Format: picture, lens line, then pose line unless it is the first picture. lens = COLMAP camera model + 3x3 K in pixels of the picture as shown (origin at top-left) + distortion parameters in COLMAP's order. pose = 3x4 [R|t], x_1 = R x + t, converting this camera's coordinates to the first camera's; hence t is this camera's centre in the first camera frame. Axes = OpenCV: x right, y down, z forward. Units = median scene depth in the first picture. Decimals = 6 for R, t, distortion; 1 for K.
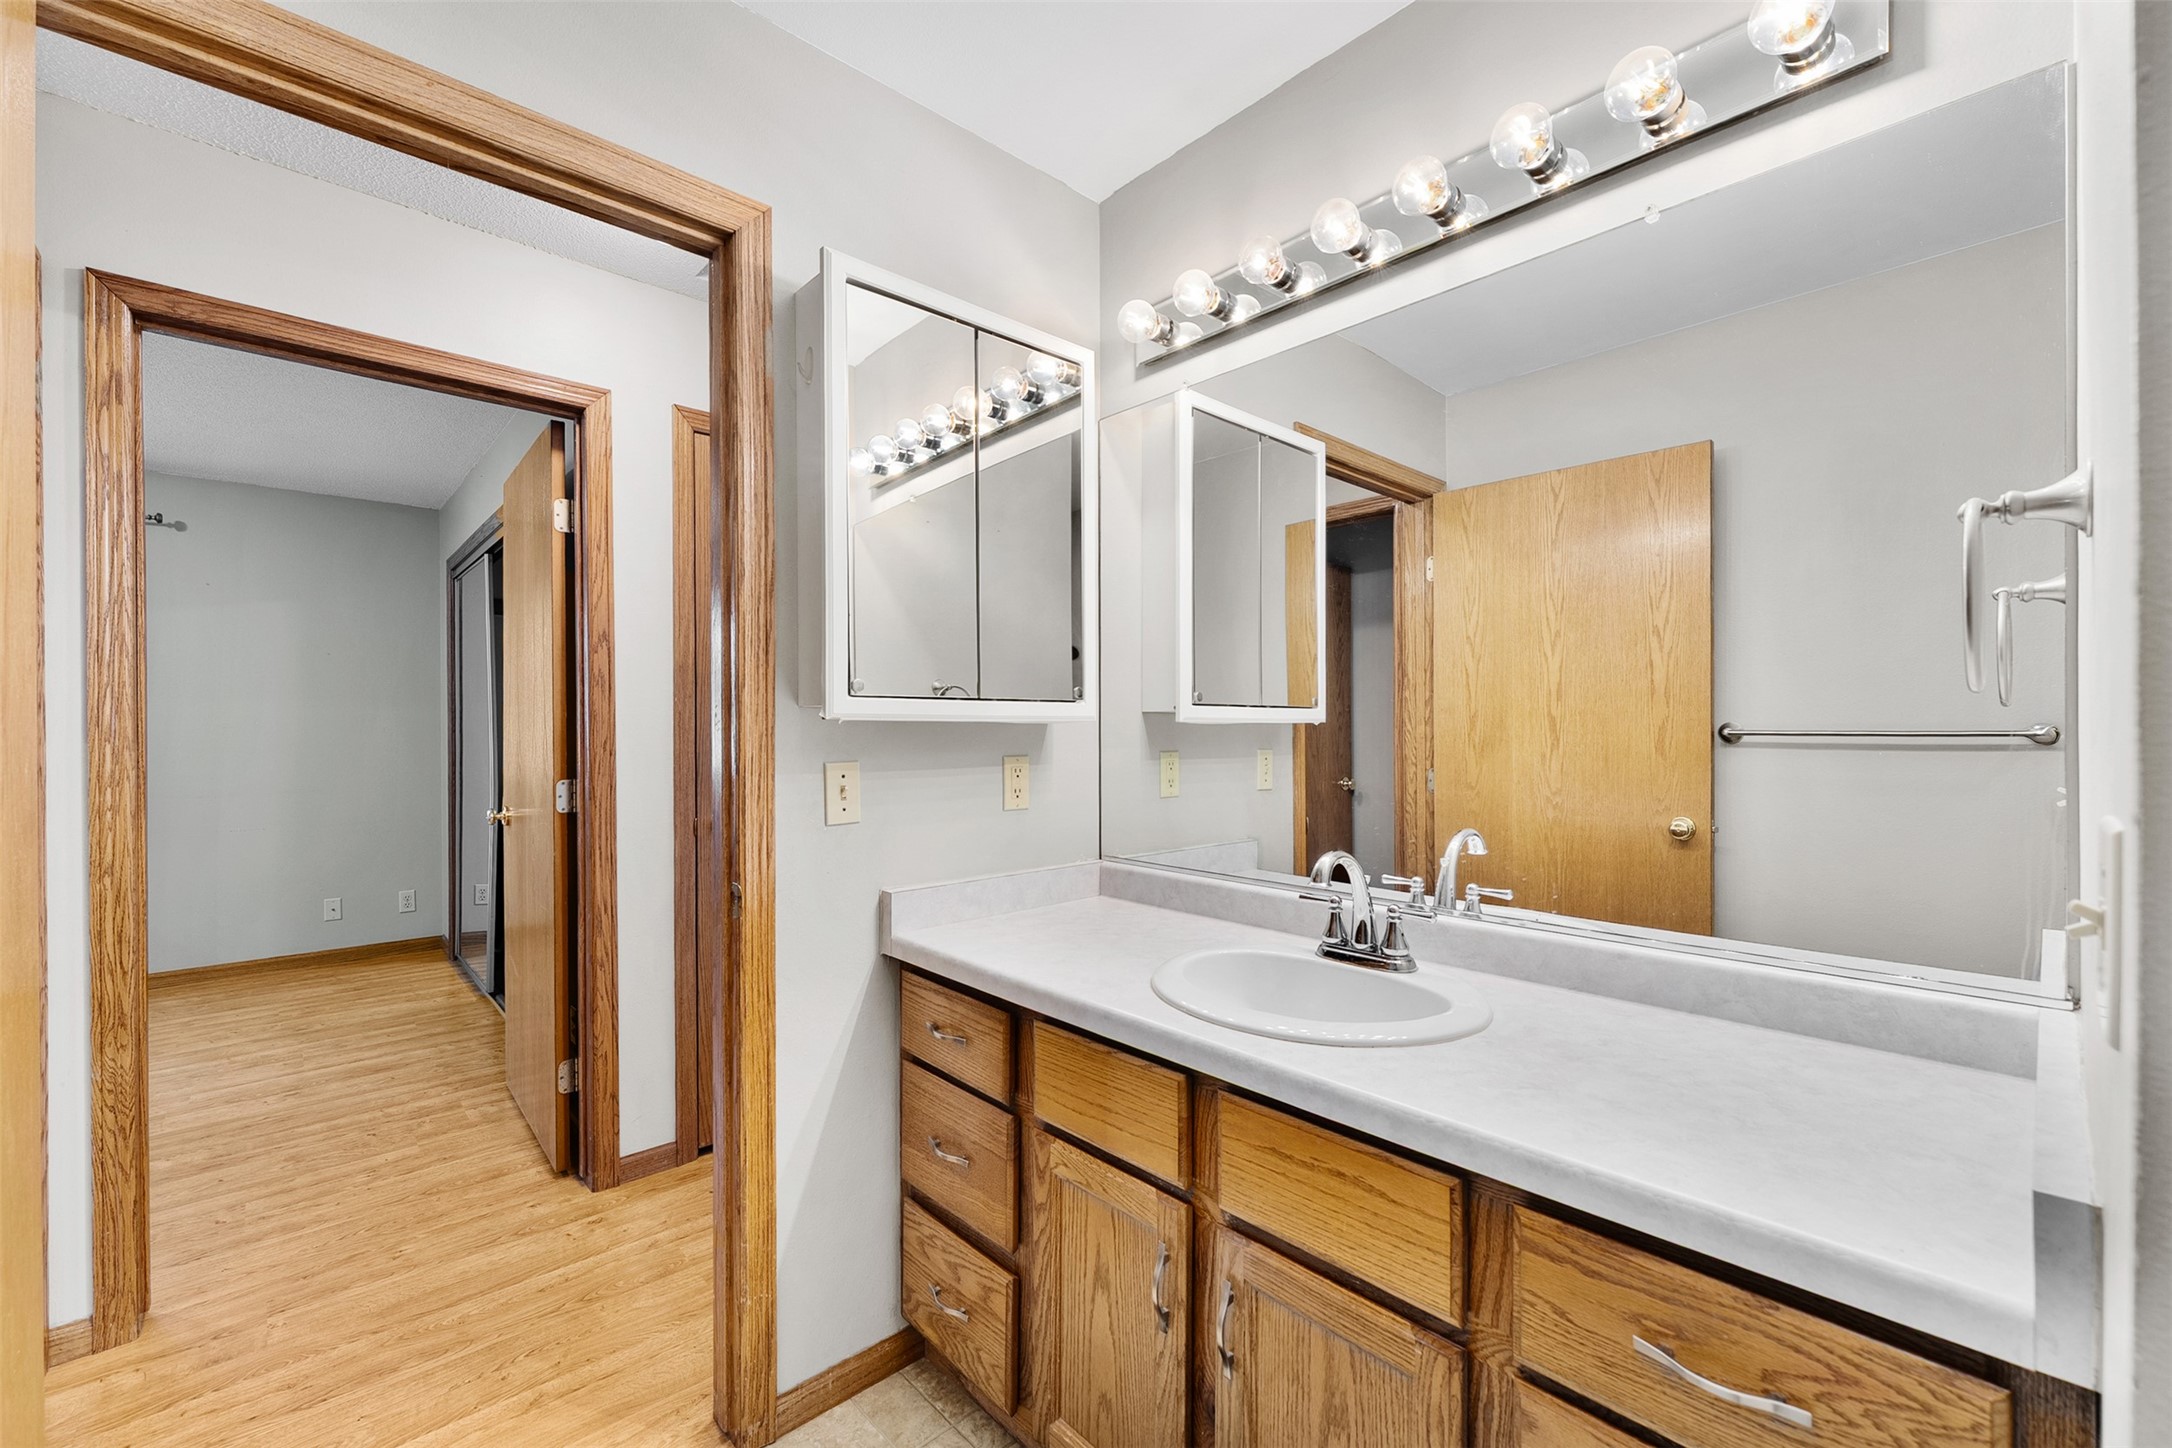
lens RADIAL K [[872.0, 0, 1037.5], [0, 872.0, 731.2], [0, 0, 1]] dist [-0.001598, -0.000324]
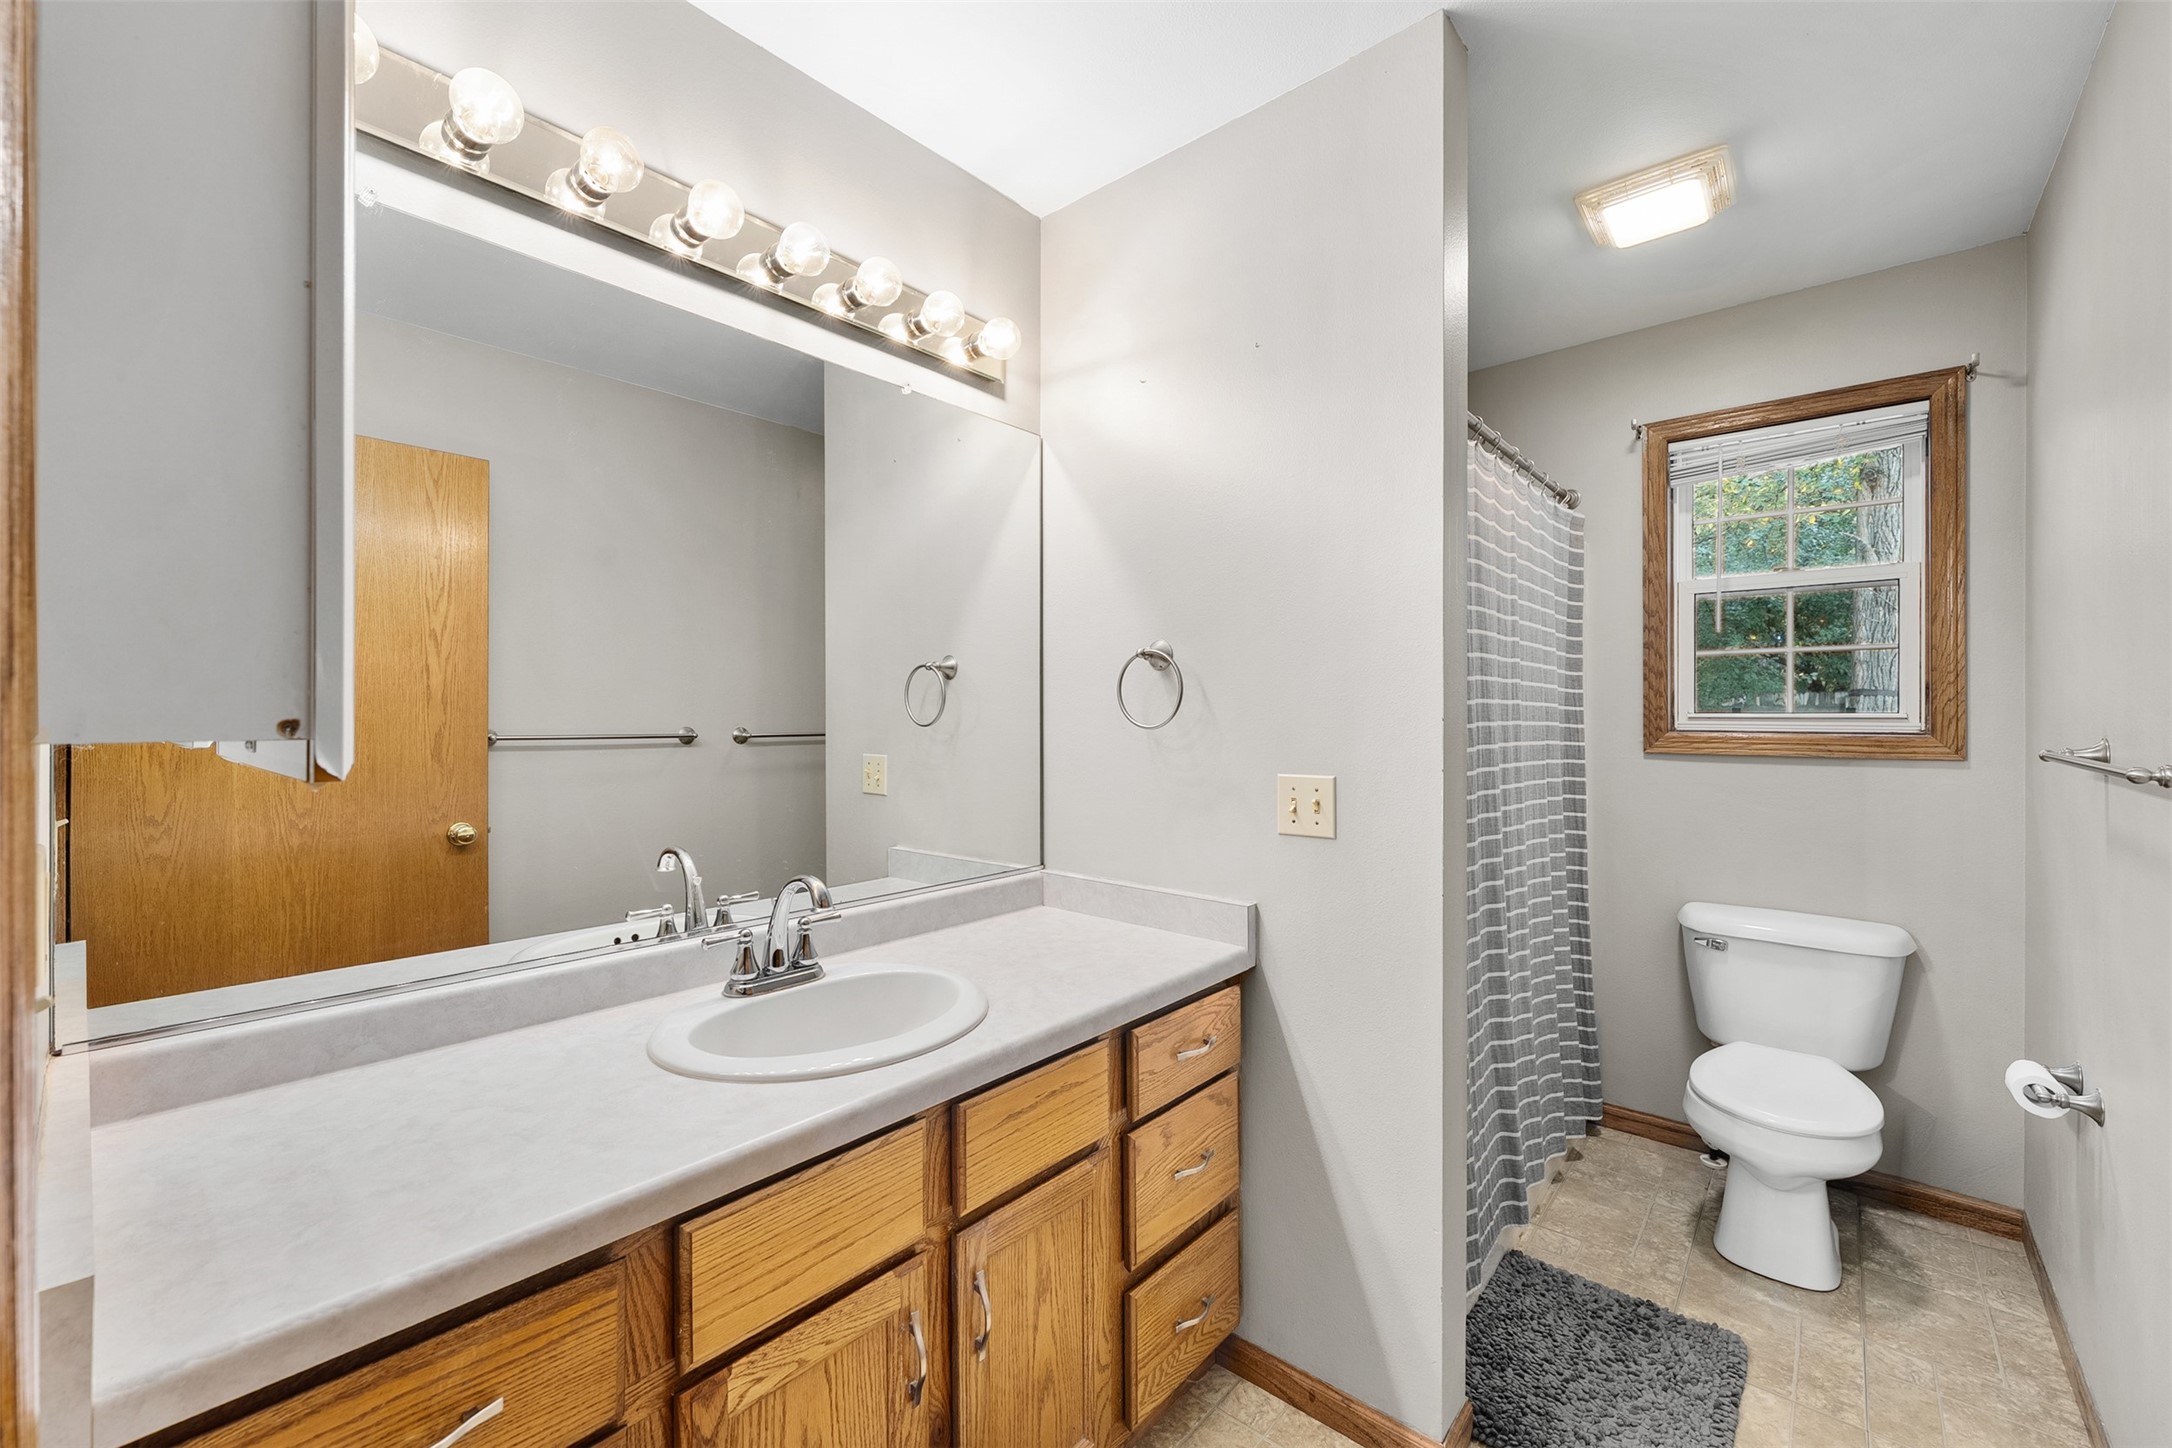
lens RADIAL K [[872.0, 0, 1083.4], [0, 872.0, 721.4], [0, 0, 1]] dist [-0.001598, -0.000324]
pose [[-0.133855, -0.003916, 0.990993, -0.625438], [0.002497, 0.999988, 0.004289, -0.037868], [-0.990998, 0.003049, -0.133844, 0.735892]]
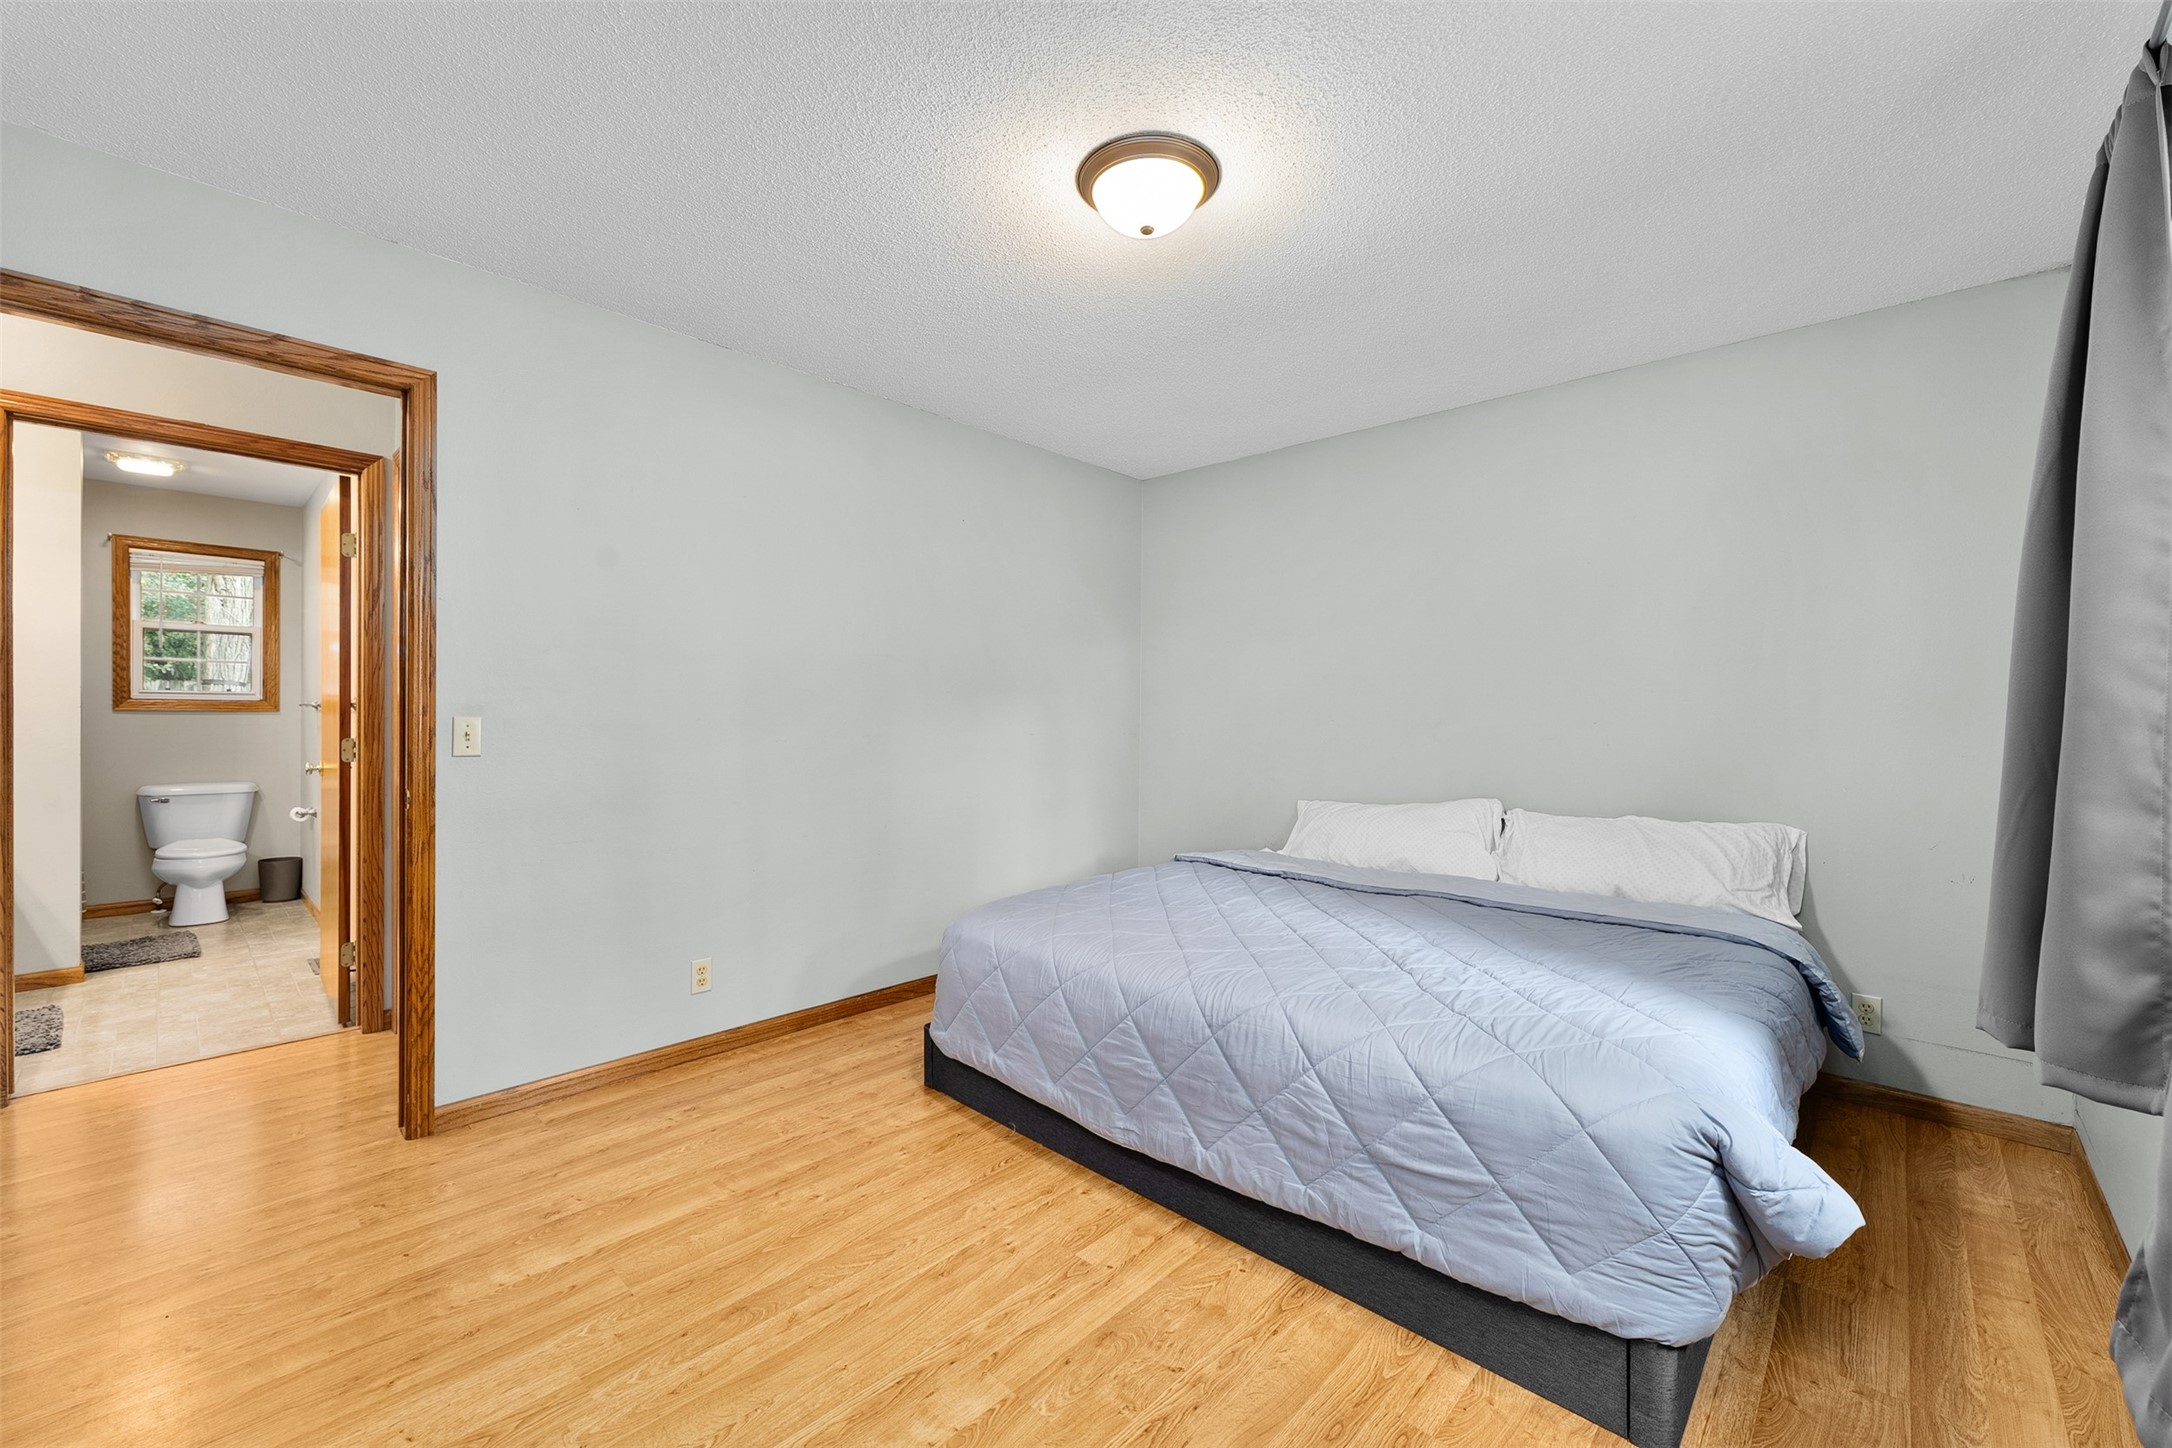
lens RADIAL K [[872.0, 0, 1079.2], [0, 872.0, 712.3], [0, 0, 1]] dist [-0.001598, -0.000324]
pose [[-0.995852, -0.003490, -0.090922, -2.141008], [-0.003716, 0.999990, 0.002318, 0.014839], [0.090913, 0.002647, -0.995855, 2.693950]]
